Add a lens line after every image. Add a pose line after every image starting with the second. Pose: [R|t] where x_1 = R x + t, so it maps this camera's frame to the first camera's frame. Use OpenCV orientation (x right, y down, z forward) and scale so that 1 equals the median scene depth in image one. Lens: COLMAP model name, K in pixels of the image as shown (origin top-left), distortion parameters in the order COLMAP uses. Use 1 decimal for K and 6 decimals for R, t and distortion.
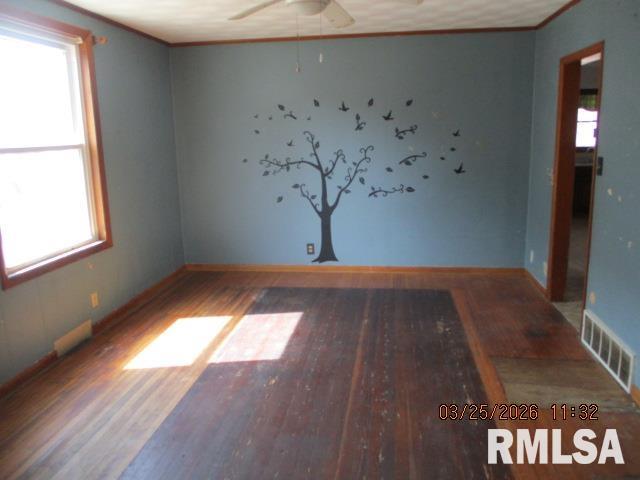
lens RADIAL K [[527.8, 0, 321.6], [0, 527.8, 237.6], [0, 0, 1]] dist [-0.048232, 0.002402]
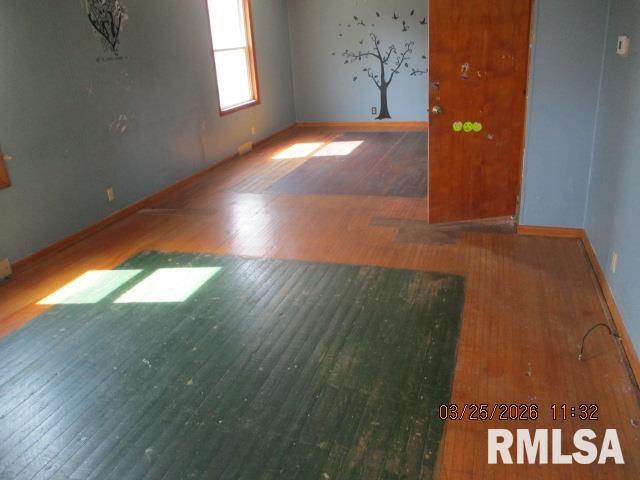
lens RADIAL K [[527.8, 0, 321.9], [0, 527.8, 242.5], [0, 0, 1]] dist [-0.048232, 0.002402]
pose [[0.983107, 0.031215, -0.180353, 0.127204], [0.003649, 0.981812, 0.189819, 0.113889], [0.182998, -0.187270, 0.965112, -0.654055]]
